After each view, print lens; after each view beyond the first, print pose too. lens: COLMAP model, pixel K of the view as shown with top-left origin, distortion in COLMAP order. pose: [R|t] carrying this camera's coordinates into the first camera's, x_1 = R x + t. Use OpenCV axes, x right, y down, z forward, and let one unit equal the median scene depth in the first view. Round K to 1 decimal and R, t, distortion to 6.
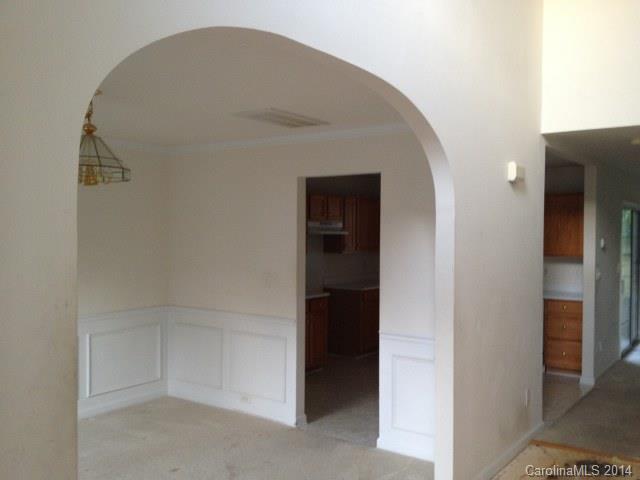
lens RADIAL K [[602.2, 0, 320.0], [0, 602.2, 240.0], [0, 0, 1]] dist [0.055704, -0.007269]
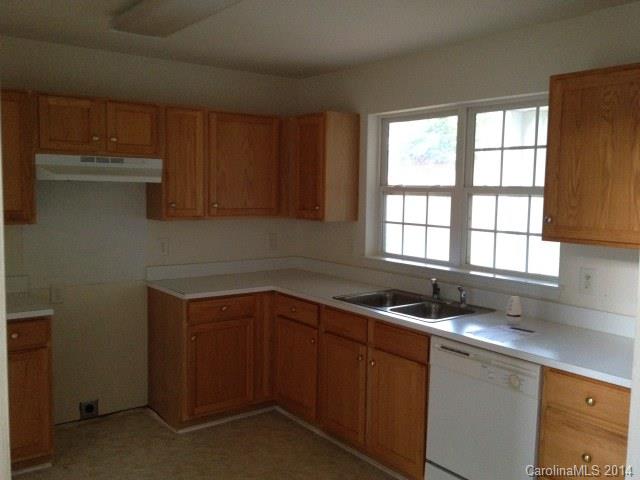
lens RADIAL K [[602.2, 0, 320.0], [0, 602.2, 240.0], [0, 0, 1]] dist [0.055704, -0.007269]
pose [[0.958237, 0.034300, -0.283911, 0.314560], [-0.012660, 0.996896, 0.077707, -0.003164], [0.285695, -0.070868, 0.955697, 0.570048]]
